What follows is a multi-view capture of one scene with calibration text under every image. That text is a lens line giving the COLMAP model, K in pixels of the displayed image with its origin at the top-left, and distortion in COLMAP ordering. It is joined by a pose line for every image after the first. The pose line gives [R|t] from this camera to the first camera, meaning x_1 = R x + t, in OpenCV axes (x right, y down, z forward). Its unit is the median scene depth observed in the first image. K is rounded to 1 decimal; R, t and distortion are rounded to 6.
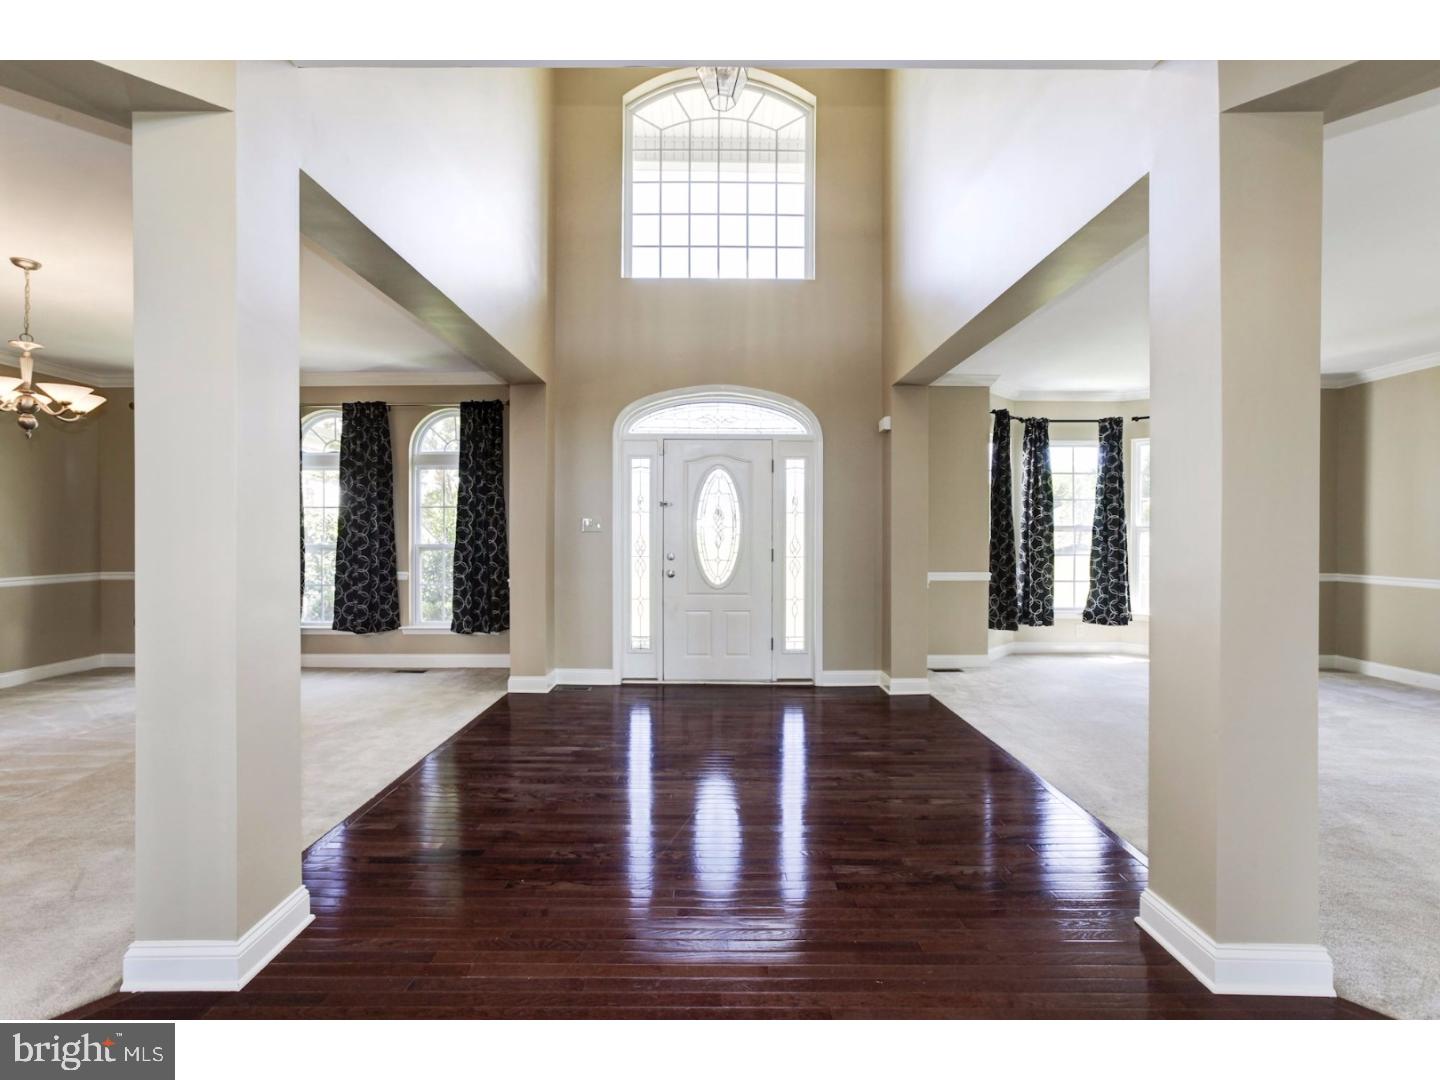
lens RADIAL K [[651.8, 0, 704.4], [0, 651.8, 535.7], [0, 0, 1]] dist [-0.010720, 0.004046]
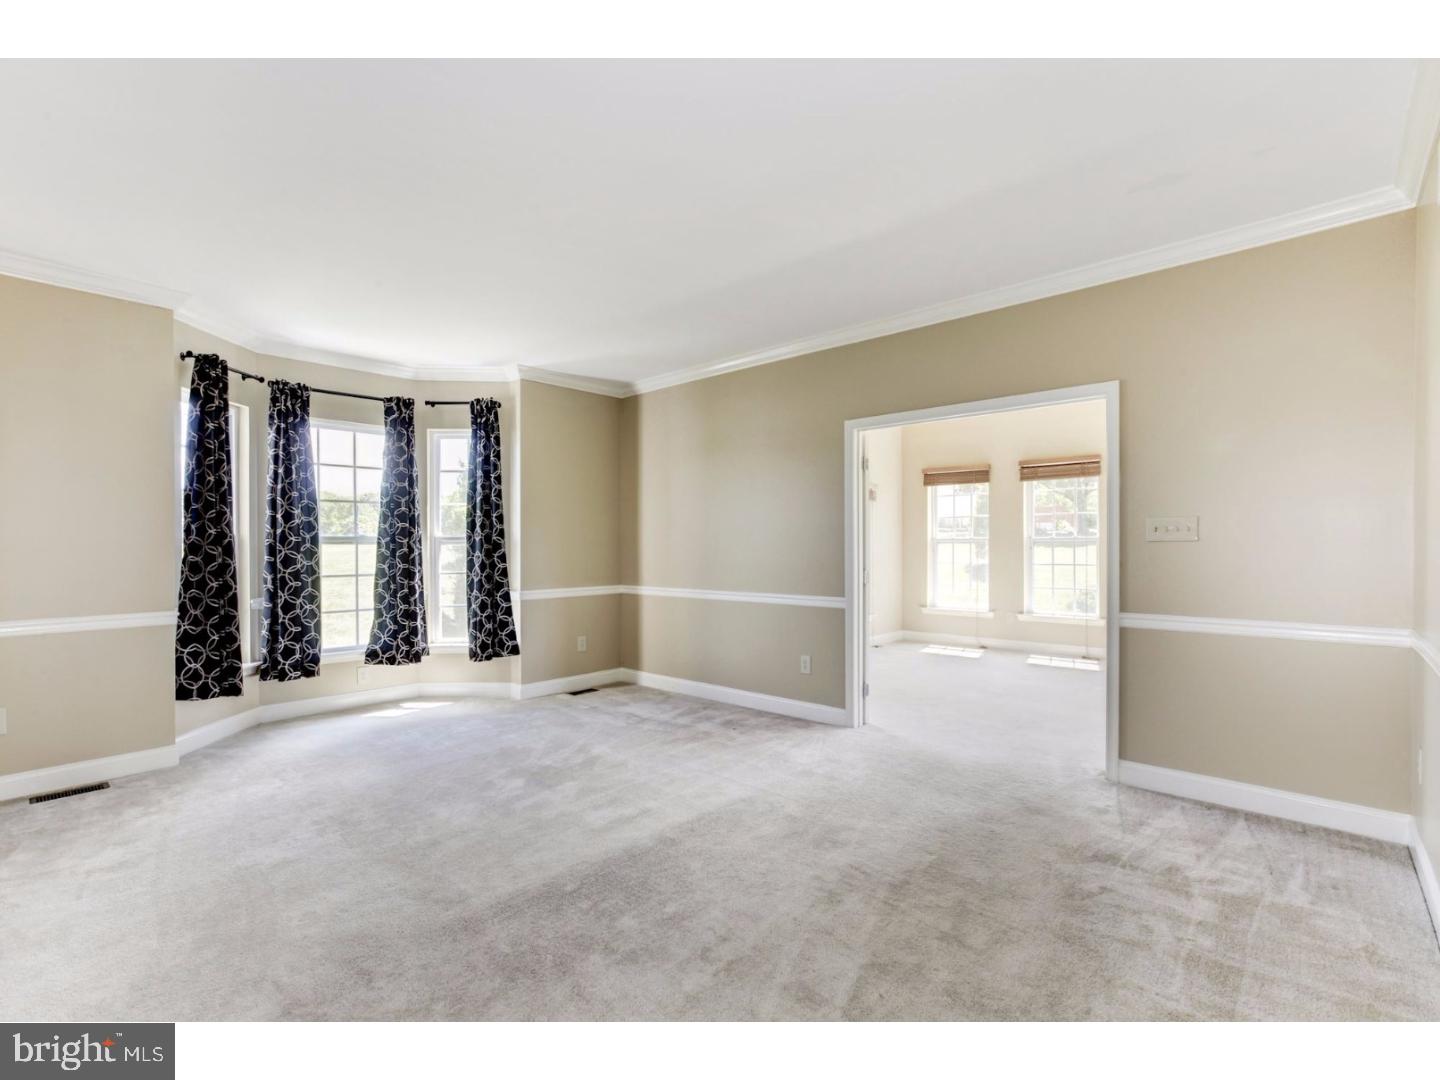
lens RADIAL K [[651.8, 0, 698.2], [0, 651.8, 548.6], [0, 0, 1]] dist [-0.010720, 0.004046]
pose [[0.705458, -0.009239, 0.708692, 0.346543], [0.009337, 0.999949, 0.003742, -0.000256], [-0.708690, 0.003978, 0.705509, 0.209842]]
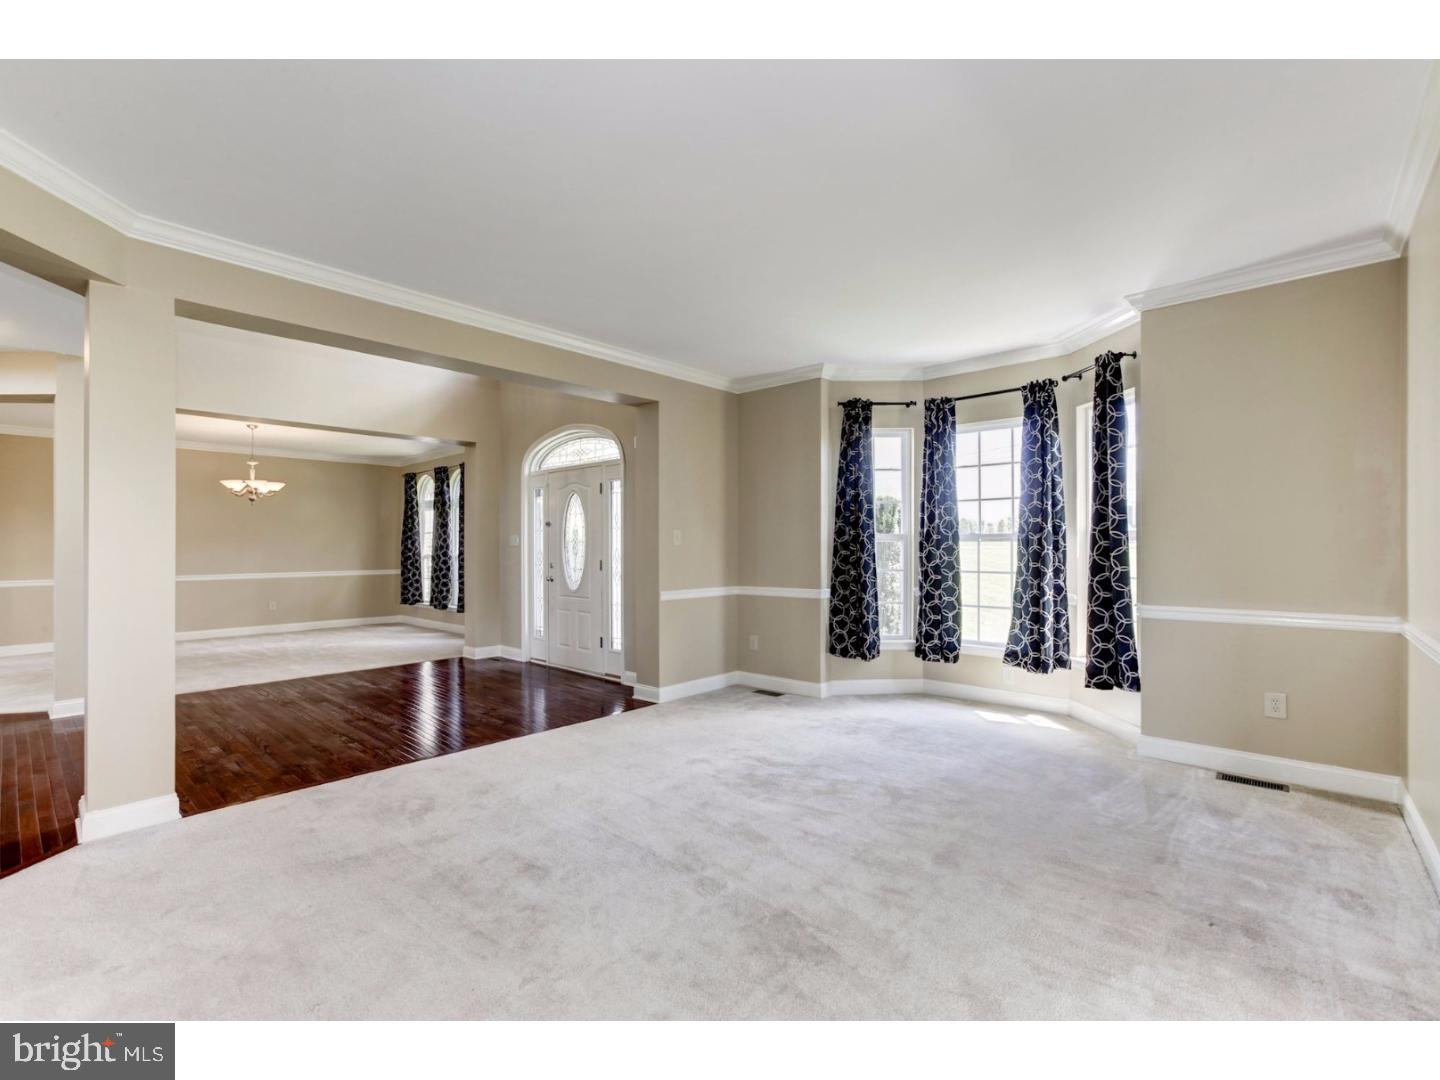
lens RADIAL K [[651.8, 0, 714.1], [0, 651.8, 541.0], [0, 0, 1]] dist [-0.010720, 0.004046]
pose [[0.739390, -0.010507, -0.673195, 0.901190], [0.003391, 0.999924, -0.011881, 0.001375], [0.673268, 0.006502, 0.739370, 0.247468]]
